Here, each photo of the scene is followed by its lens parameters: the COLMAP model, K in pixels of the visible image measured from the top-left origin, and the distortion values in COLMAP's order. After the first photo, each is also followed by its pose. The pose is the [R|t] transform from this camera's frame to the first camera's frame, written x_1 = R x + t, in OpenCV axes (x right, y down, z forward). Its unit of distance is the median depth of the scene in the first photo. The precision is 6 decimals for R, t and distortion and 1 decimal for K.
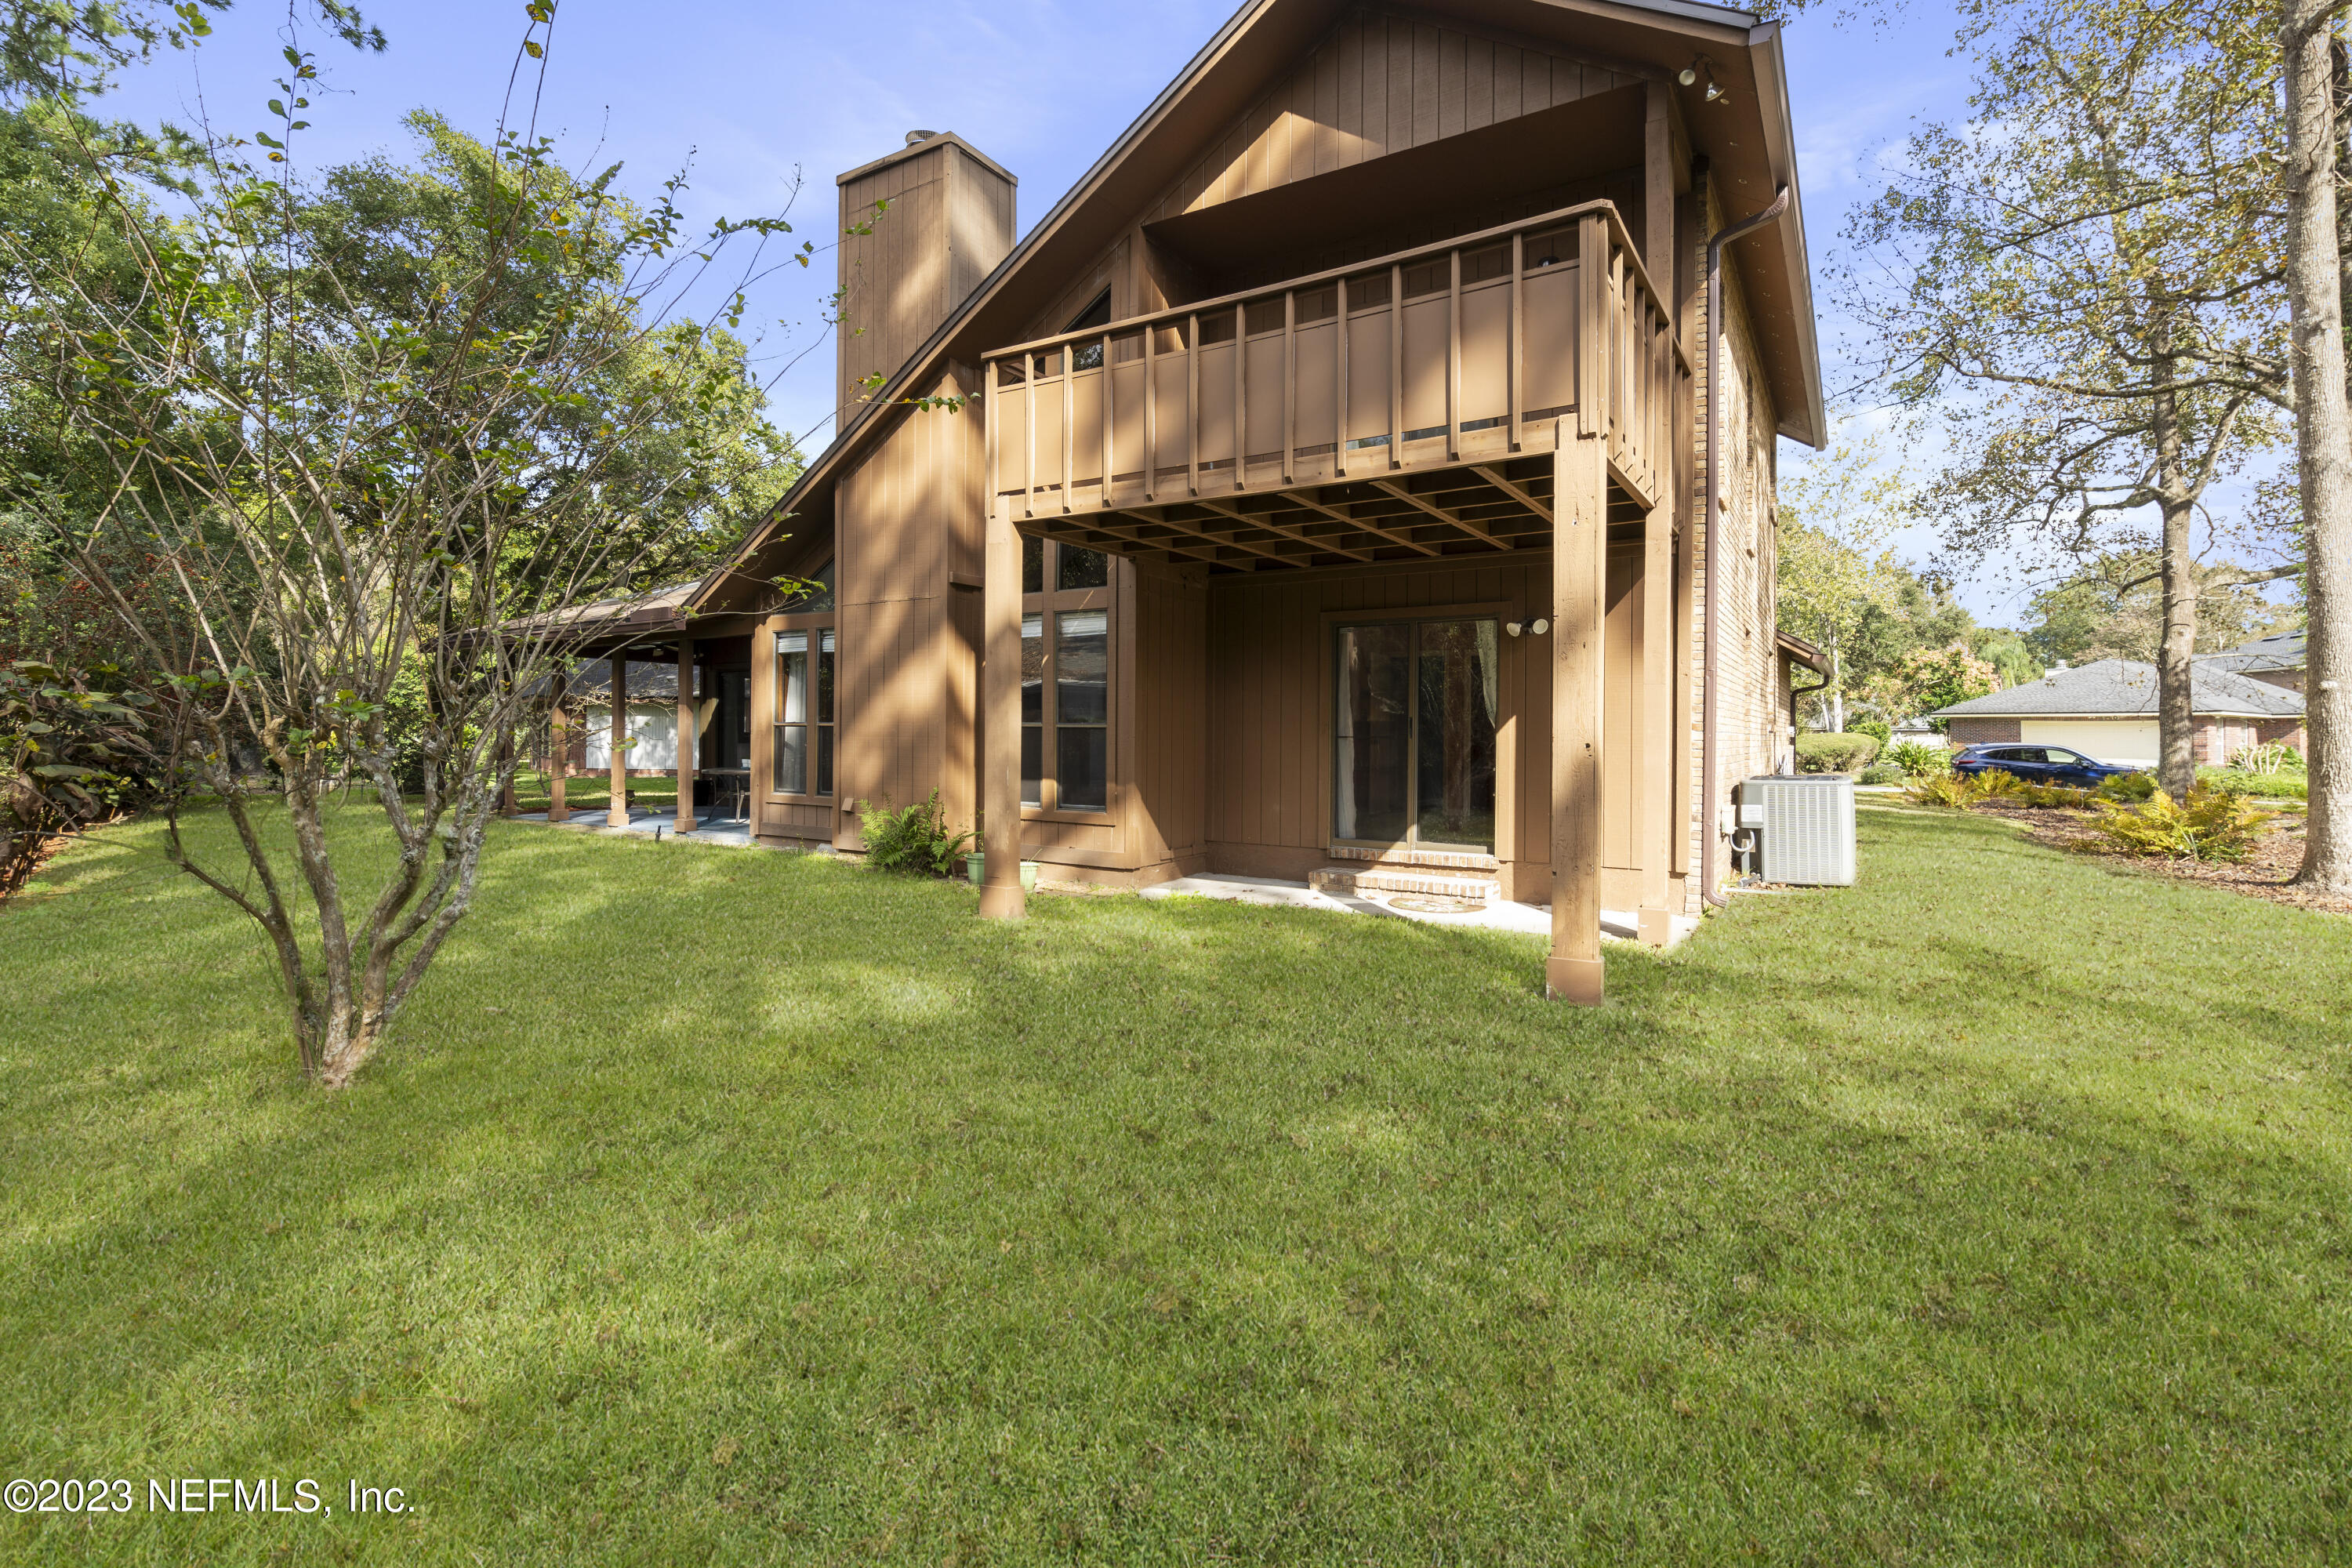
lens RADIAL K [[1072.6, 0, 1147.1], [0, 1072.6, 729.2], [0, 0, 1]] dist [-0.000648, 0.000195]
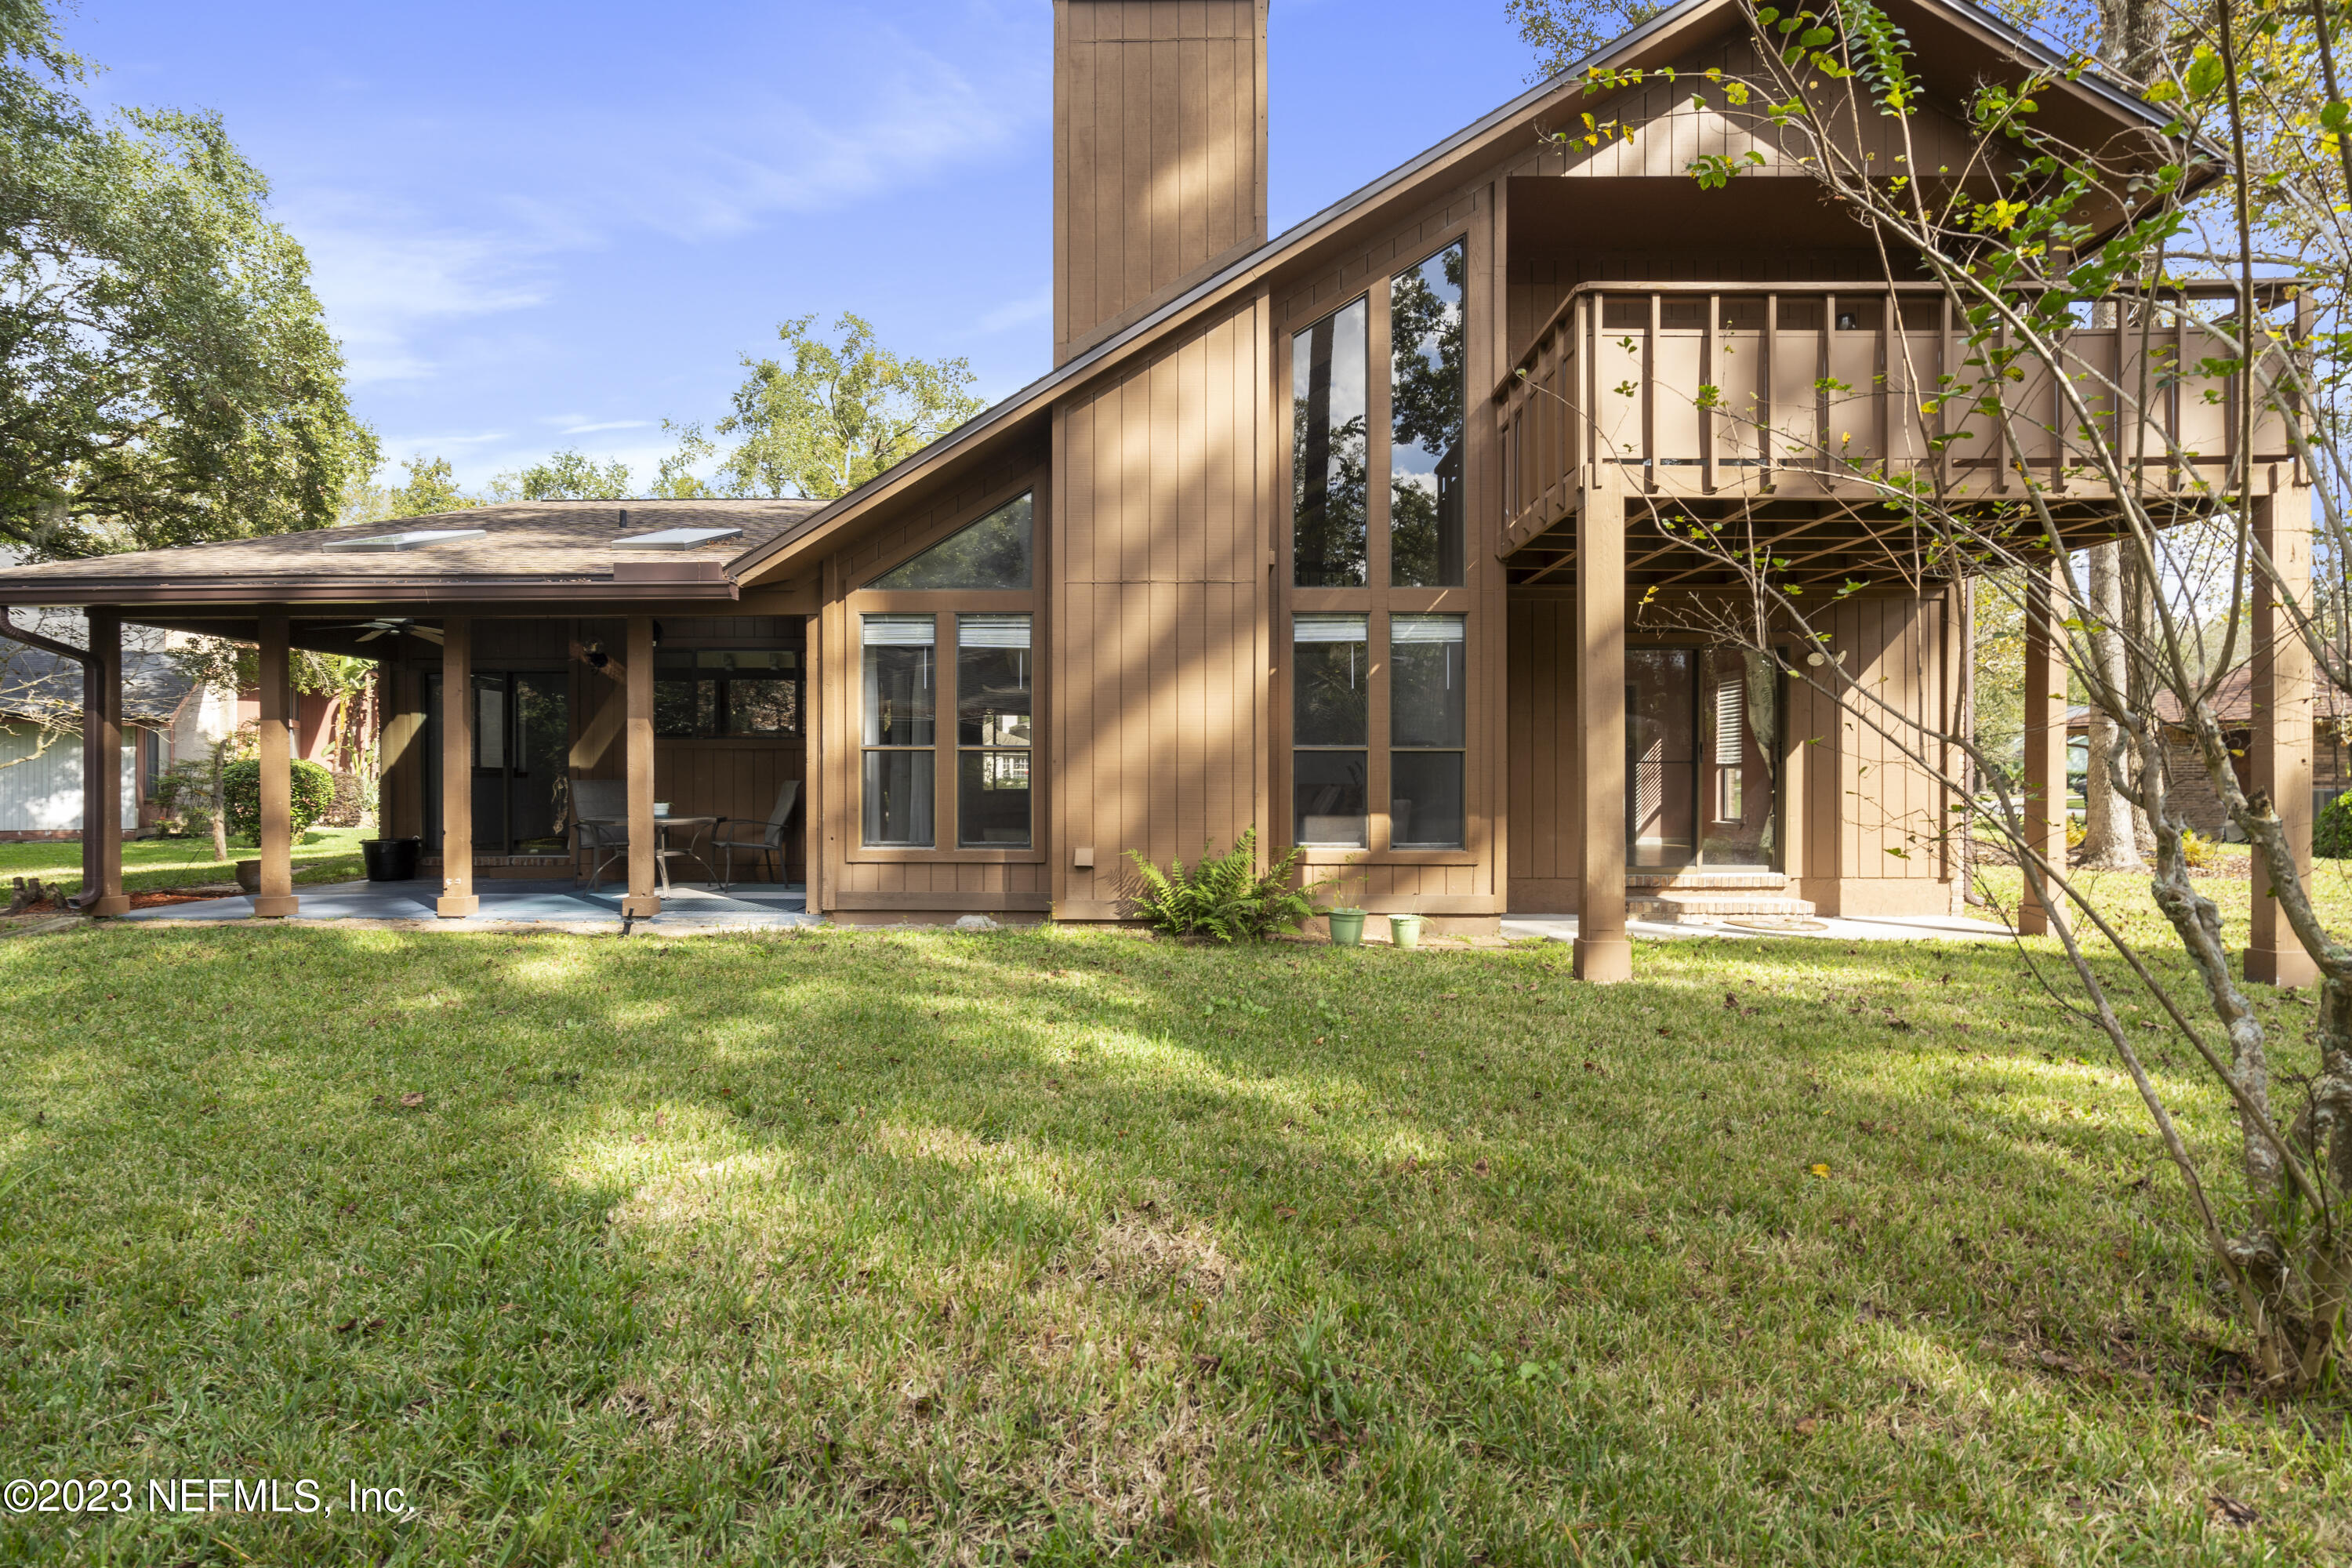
lens RADIAL K [[1072.6, 0, 1175.7], [0, 1072.6, 775.1], [0, 0, 1]] dist [-0.000648, 0.000195]
pose [[0.839425, -0.008549, 0.543408, -0.674742], [0.003304, 0.999938, 0.010629, 0.006591], [-0.543466, -0.007127, 0.839401, 0.393123]]
